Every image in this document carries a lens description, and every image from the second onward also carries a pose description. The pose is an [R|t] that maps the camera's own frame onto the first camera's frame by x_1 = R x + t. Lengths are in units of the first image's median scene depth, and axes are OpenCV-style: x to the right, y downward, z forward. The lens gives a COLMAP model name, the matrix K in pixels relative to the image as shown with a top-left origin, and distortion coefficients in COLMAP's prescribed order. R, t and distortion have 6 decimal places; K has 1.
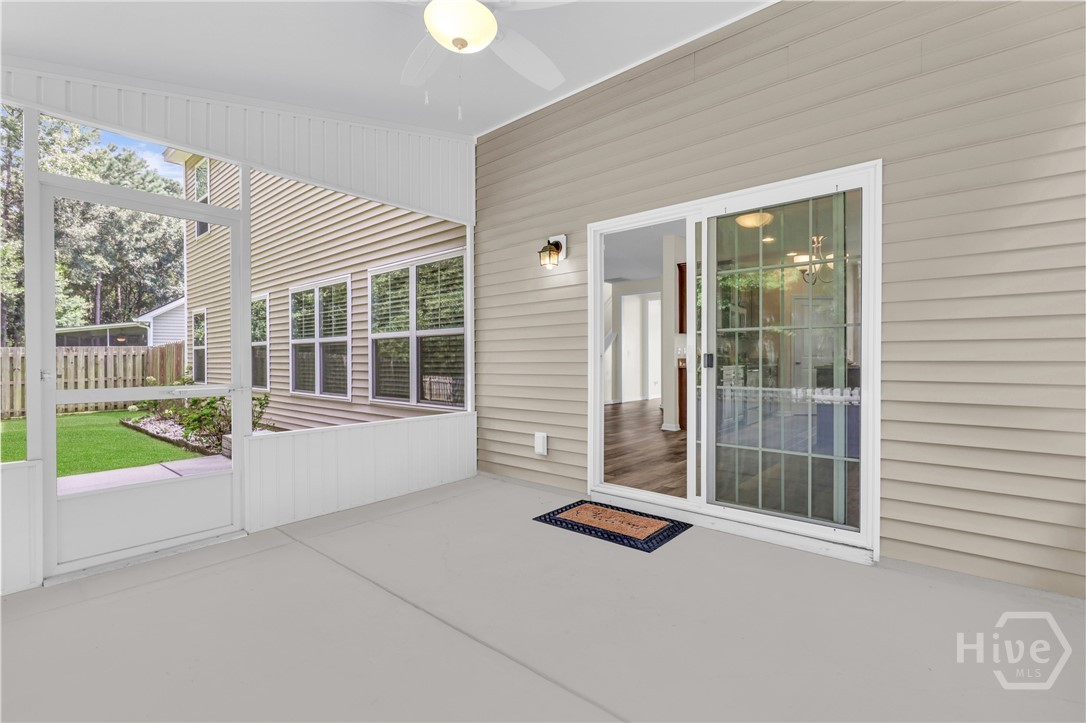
lens RADIAL K [[492.6, 0, 543.0], [0, 492.6, 361.5], [0, 0, 1]] dist [-0.001764, -0.000306]
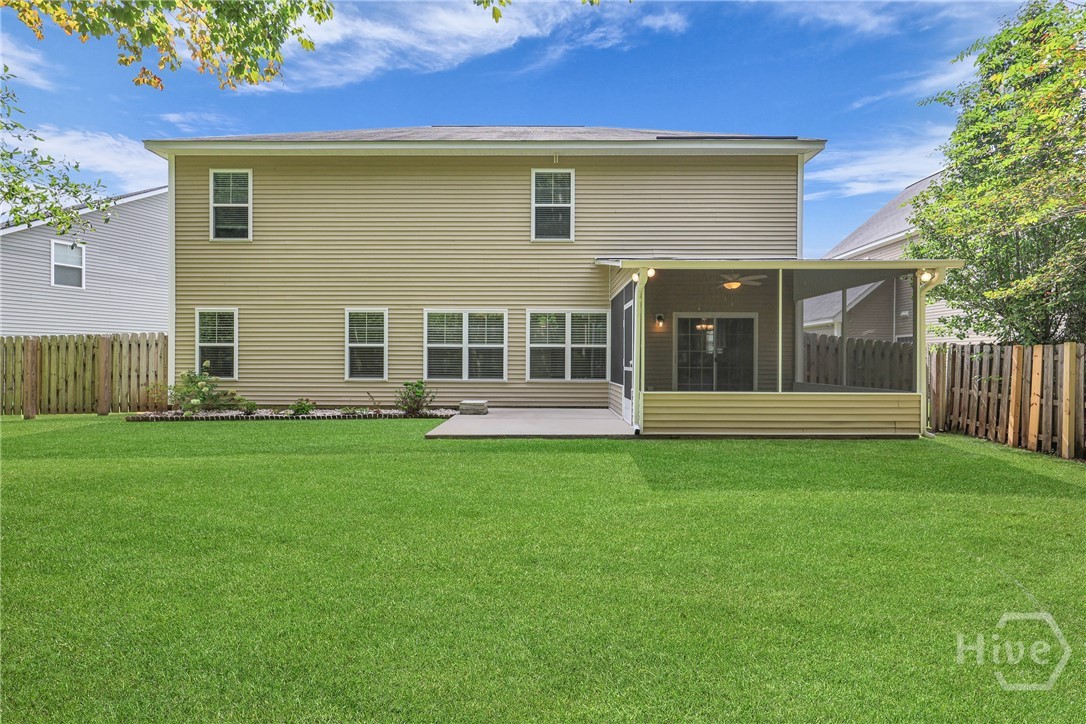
lens RADIAL K [[492.6, 0, 543.0], [0, 492.6, 362.0], [0, 0, 1]] dist [-0.001764, -0.000306]
pose [[0.758213, 0.005717, 0.651982, -1.445418], [-0.004221, 0.999984, -0.003859, 0.016395], [-0.651993, 0.000174, 0.758225, -0.419903]]
